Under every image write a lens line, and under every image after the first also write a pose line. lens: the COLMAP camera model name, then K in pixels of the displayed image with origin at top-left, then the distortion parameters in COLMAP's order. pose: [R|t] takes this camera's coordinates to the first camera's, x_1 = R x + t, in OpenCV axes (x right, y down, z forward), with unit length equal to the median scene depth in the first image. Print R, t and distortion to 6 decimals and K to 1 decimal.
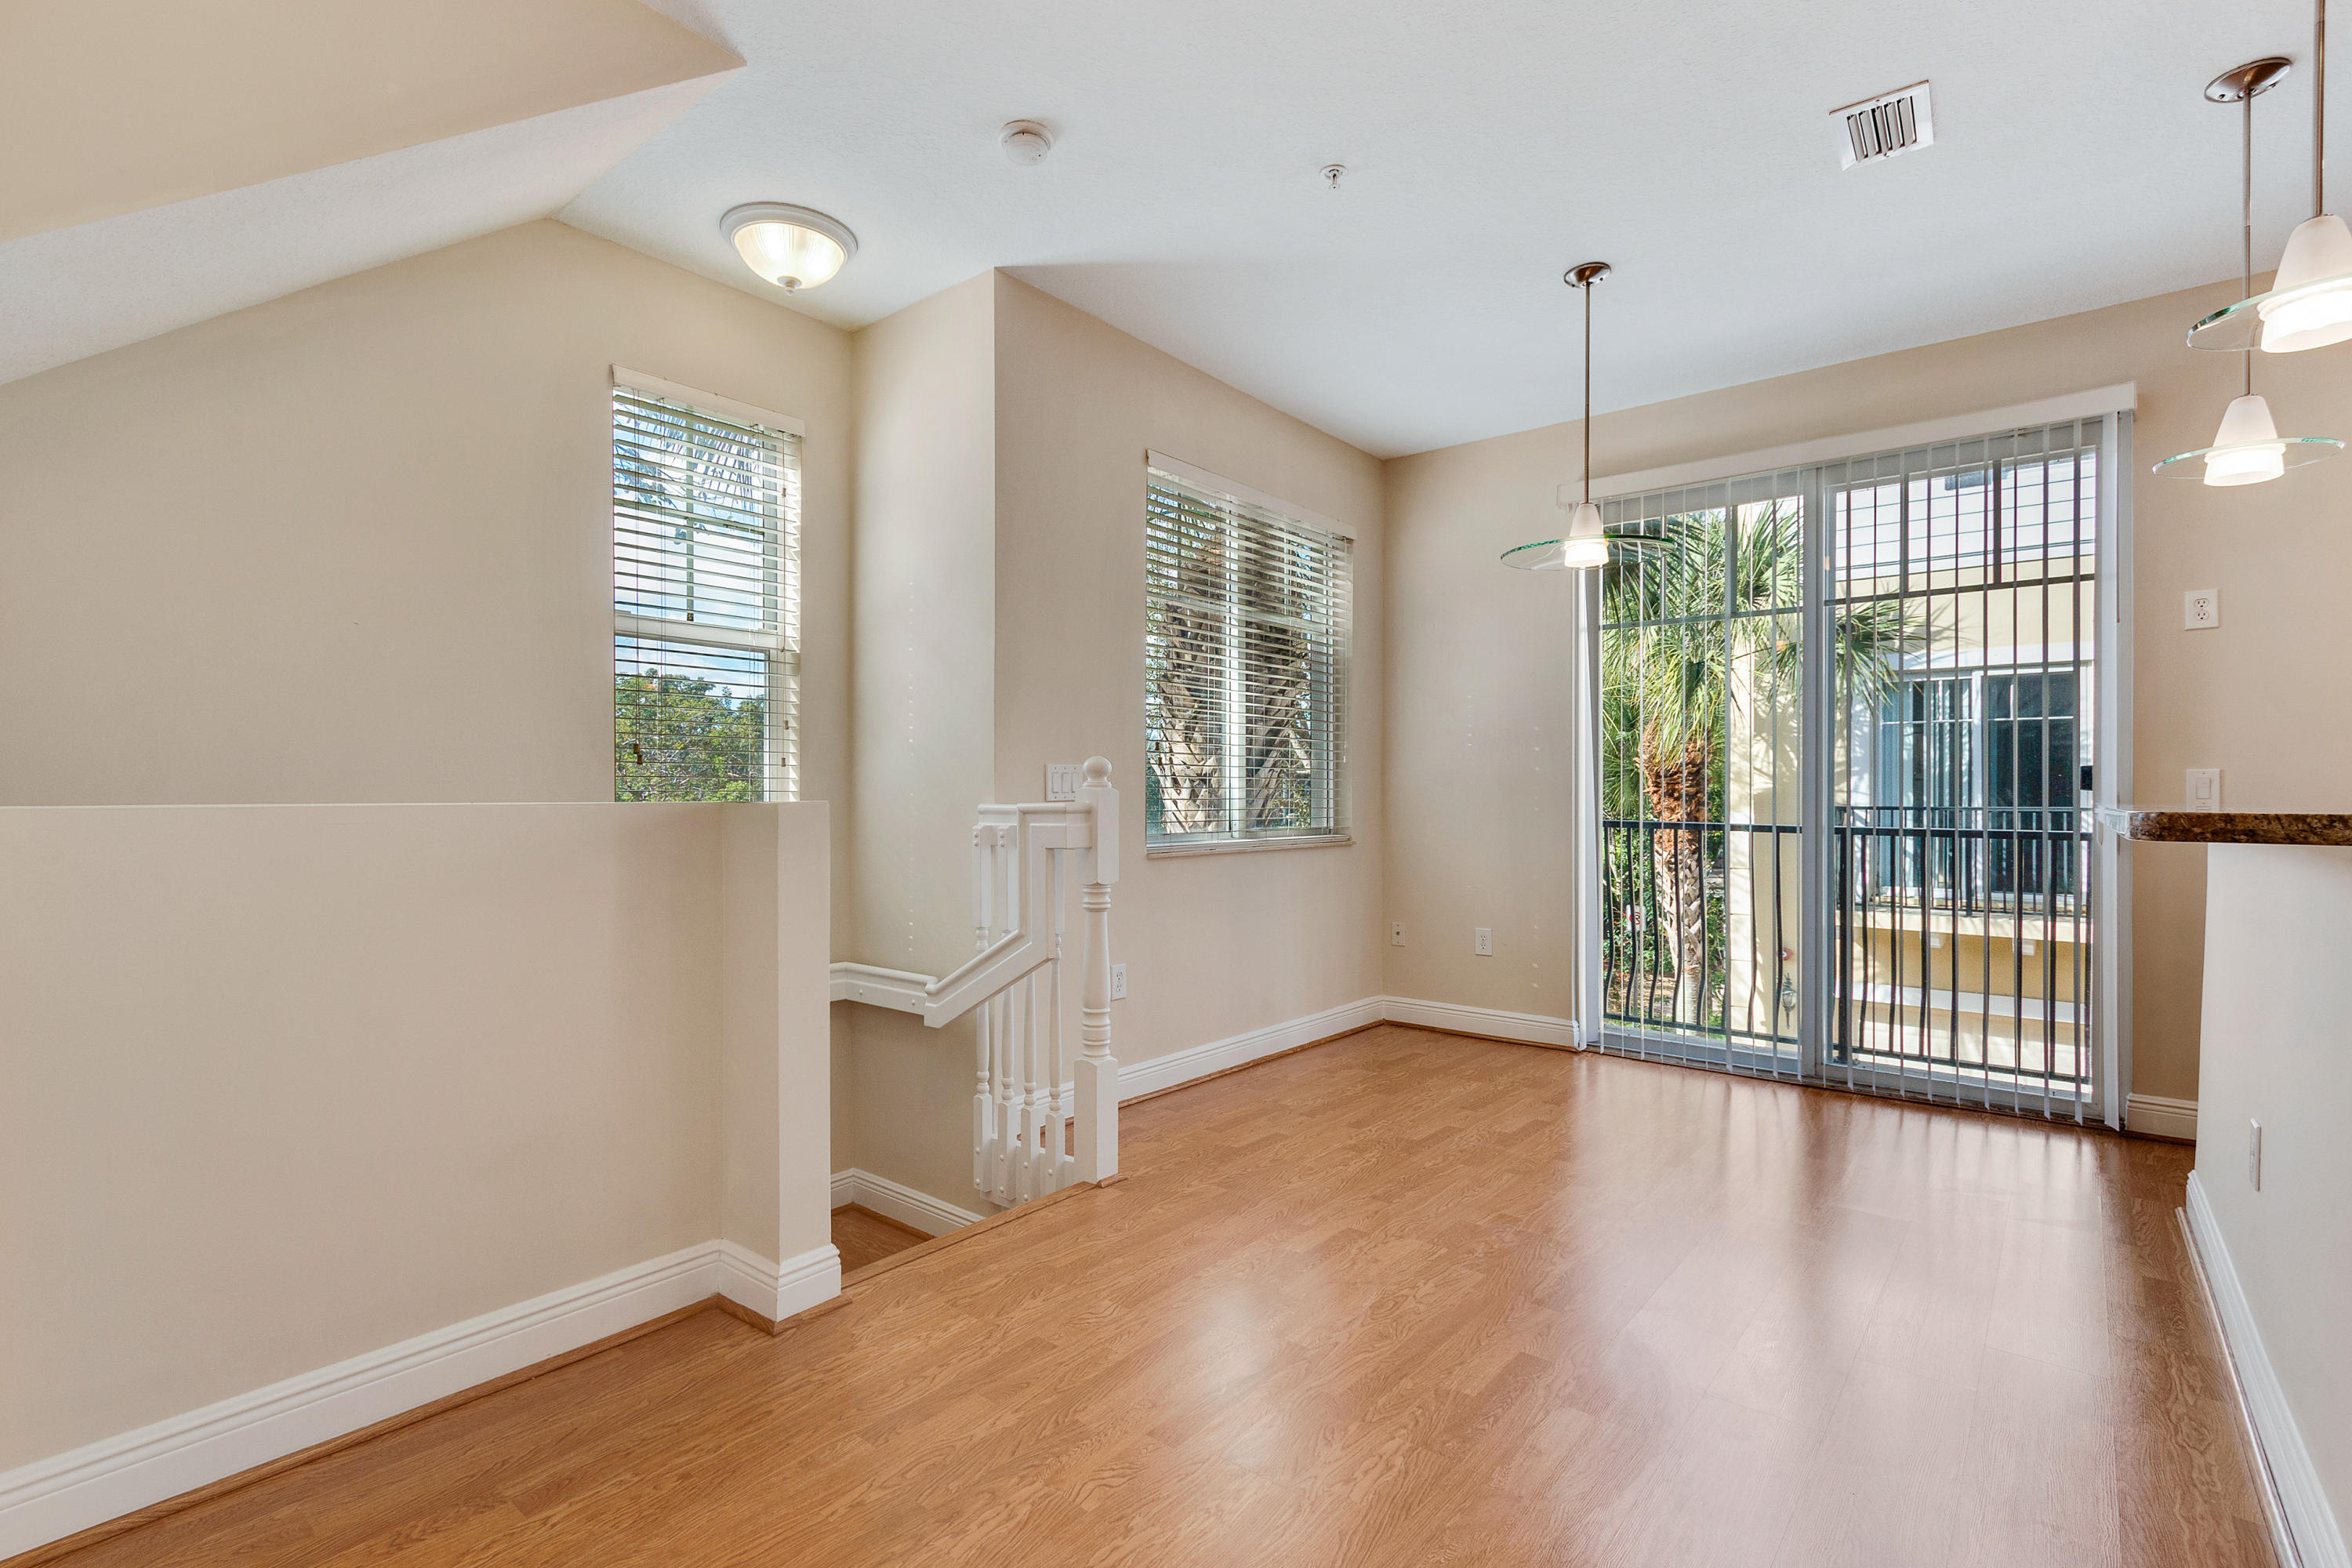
lens RADIAL K [[1096.6, 0, 1151.6], [0, 1096.6, 790.1], [0, 0, 1]] dist [0.013058, -0.000169]
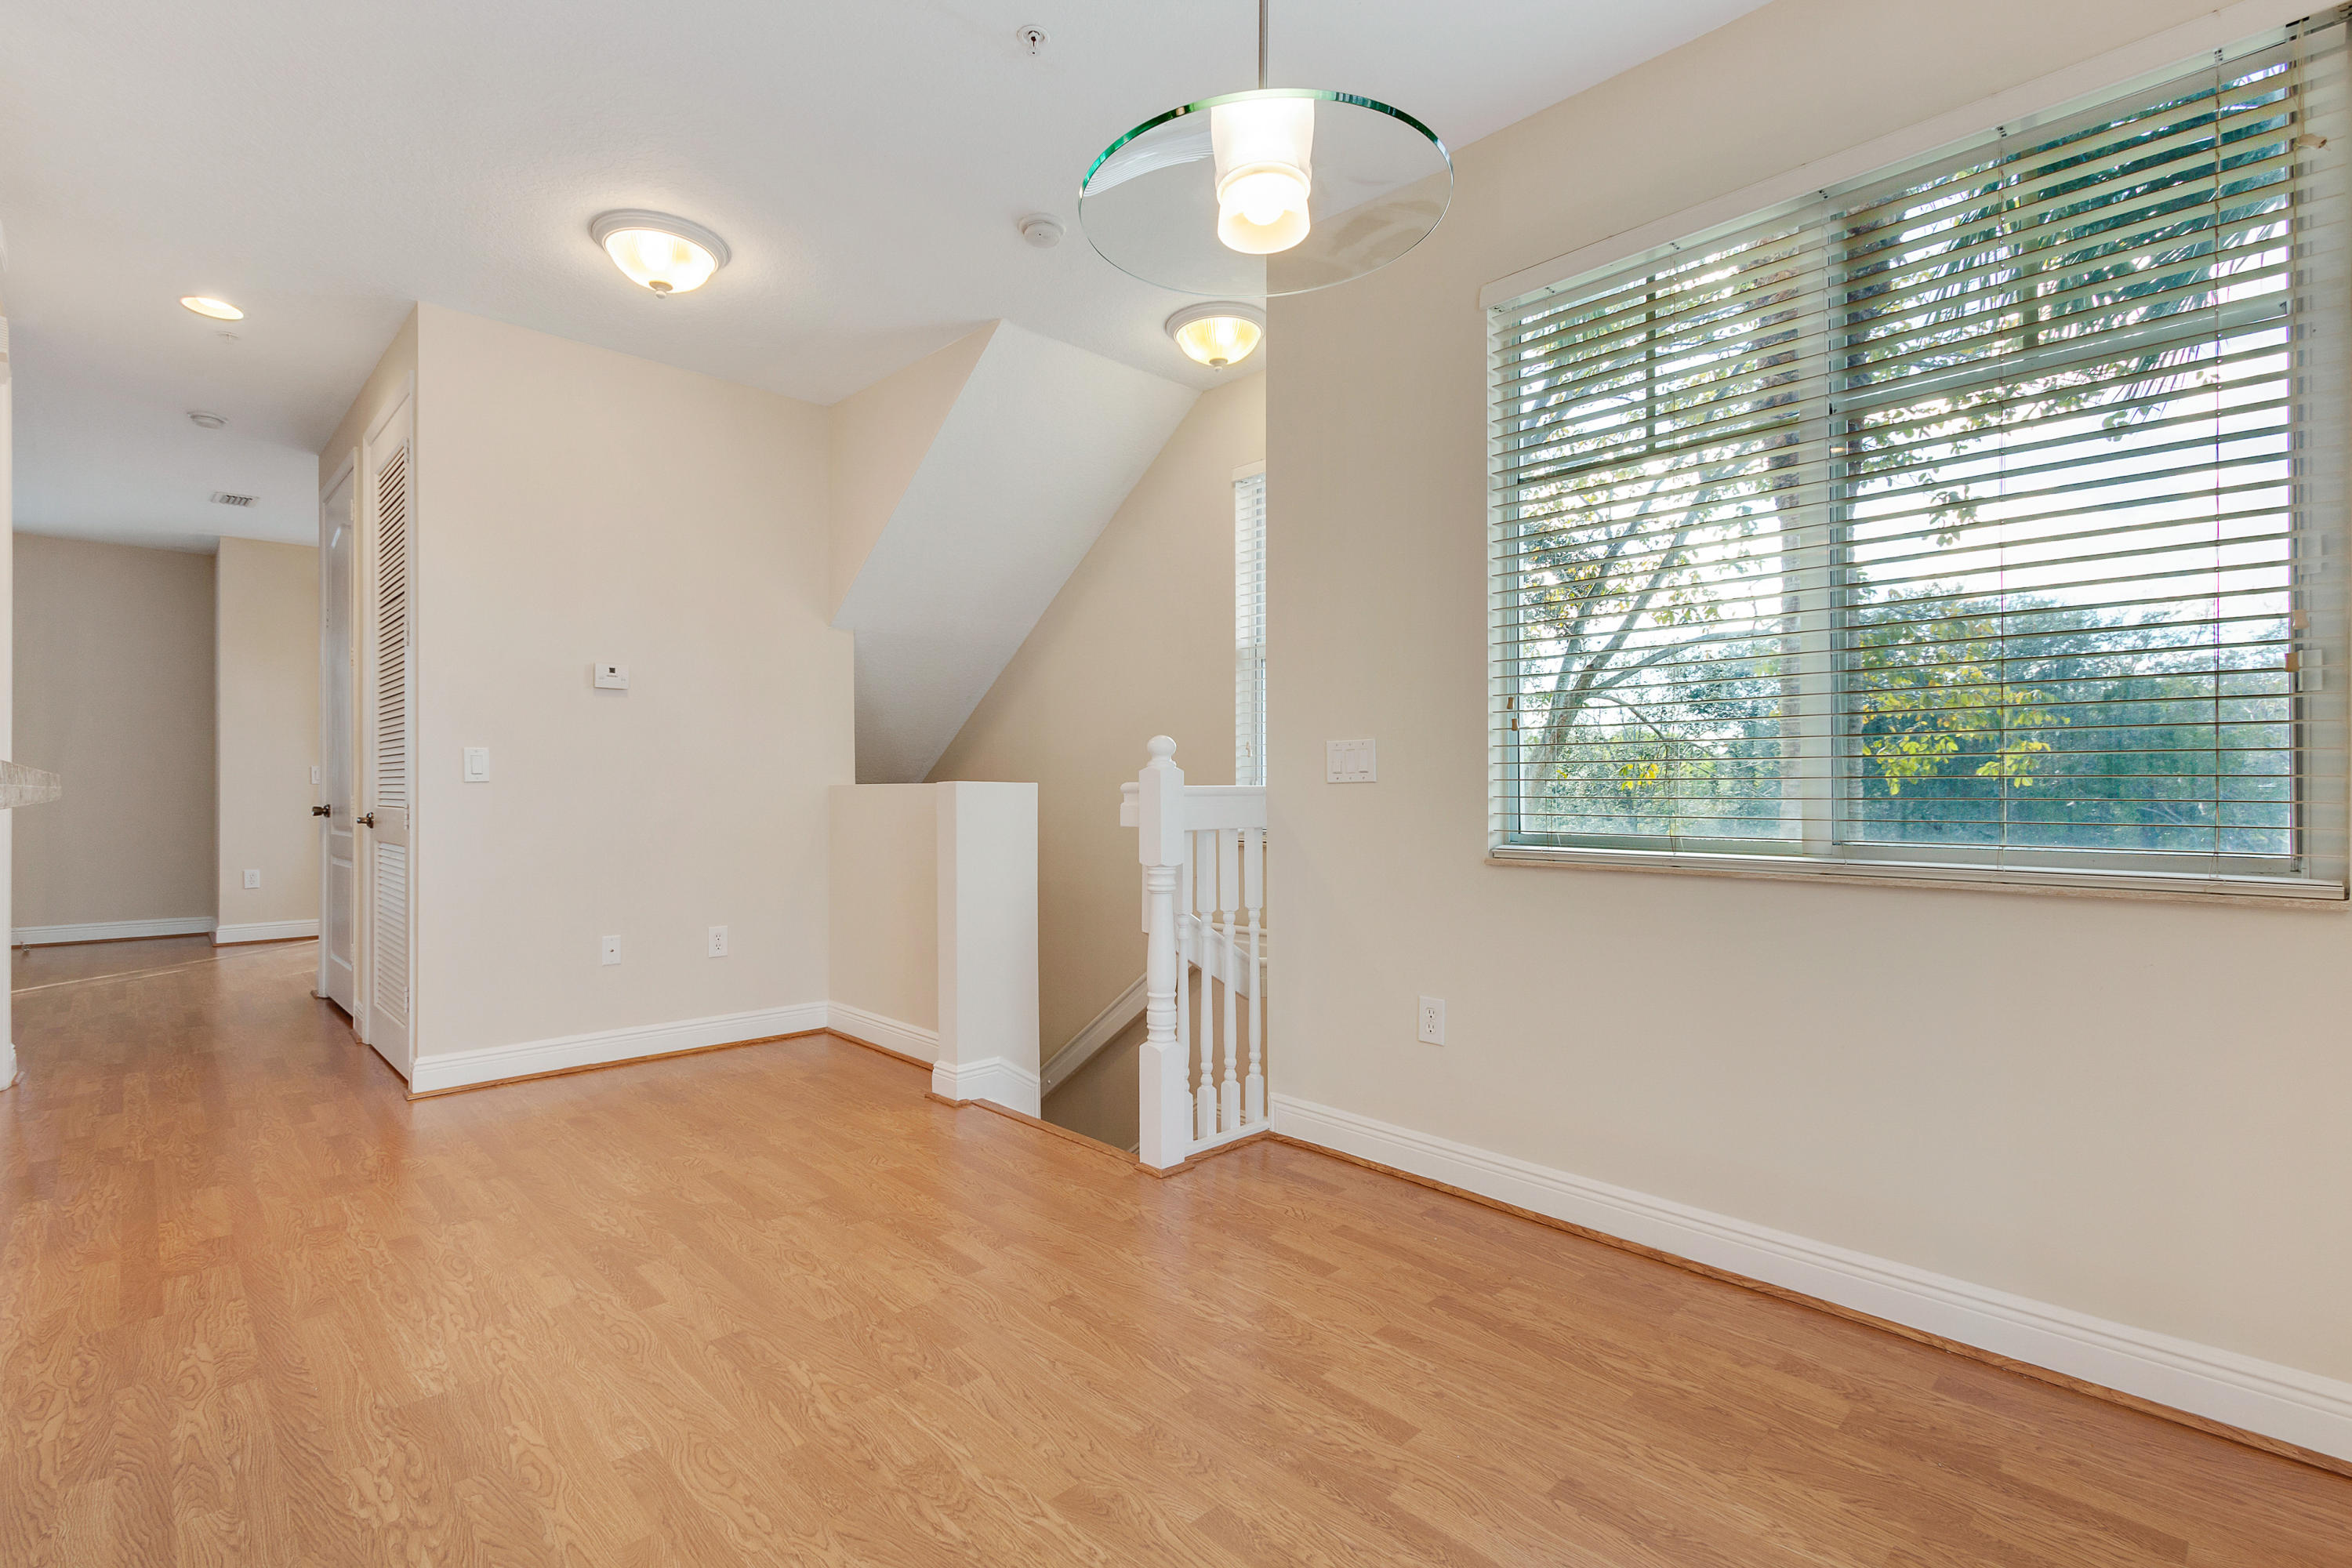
lens RADIAL K [[1096.6, 0, 1151.6], [0, 1096.6, 790.1], [0, 0, 1]] dist [0.013058, -0.000169]
pose [[-0.126648, 0.001011, -0.991947, 0.814678], [0.004783, 0.999988, 0.000409, 0.014584], [0.991936, -0.004693, -0.126652, 0.983580]]
